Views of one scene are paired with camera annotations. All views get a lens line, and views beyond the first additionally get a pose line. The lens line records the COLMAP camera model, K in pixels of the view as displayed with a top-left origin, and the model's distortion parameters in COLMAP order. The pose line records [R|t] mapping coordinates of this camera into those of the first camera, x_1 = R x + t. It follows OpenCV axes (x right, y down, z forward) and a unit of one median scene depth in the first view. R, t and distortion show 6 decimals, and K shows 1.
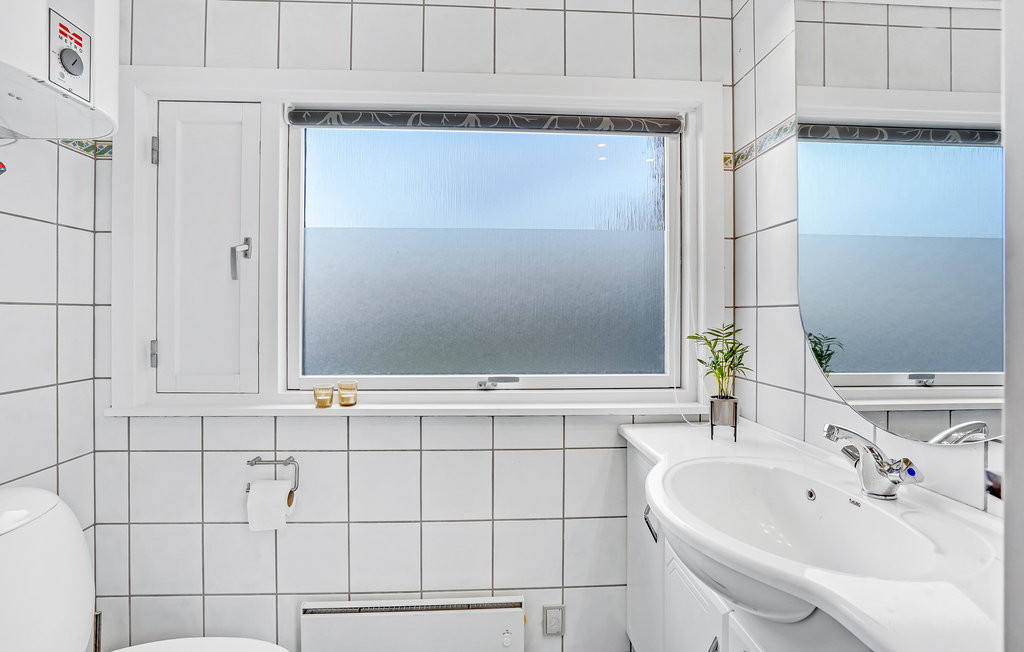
lens RADIAL K [[473.8, 0, 511.0], [0, 473.8, 319.0], [0, 0, 1]] dist [-0.011902, 0.001260]
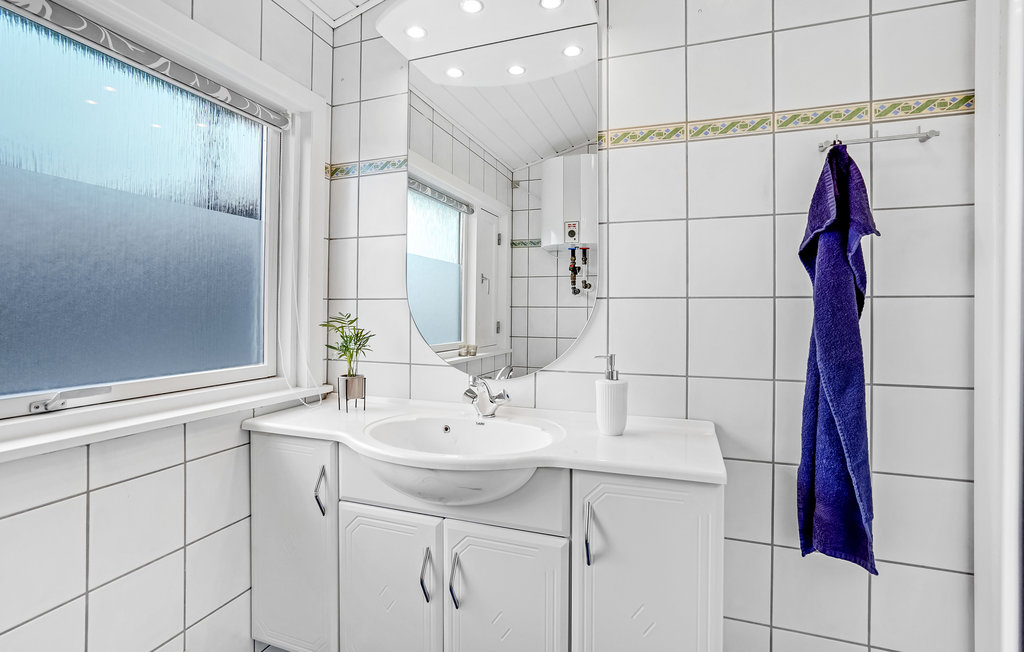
lens RADIAL K [[473.8, 0, 490.7], [0, 473.8, 309.8], [0, 0, 1]] dist [-0.011902, 0.001260]
pose [[0.423844, 0.005303, 0.905719, -0.412436], [-0.005632, 0.999979, -0.003219, 0.003080], [-0.905717, -0.003737, 0.423865, 0.159666]]
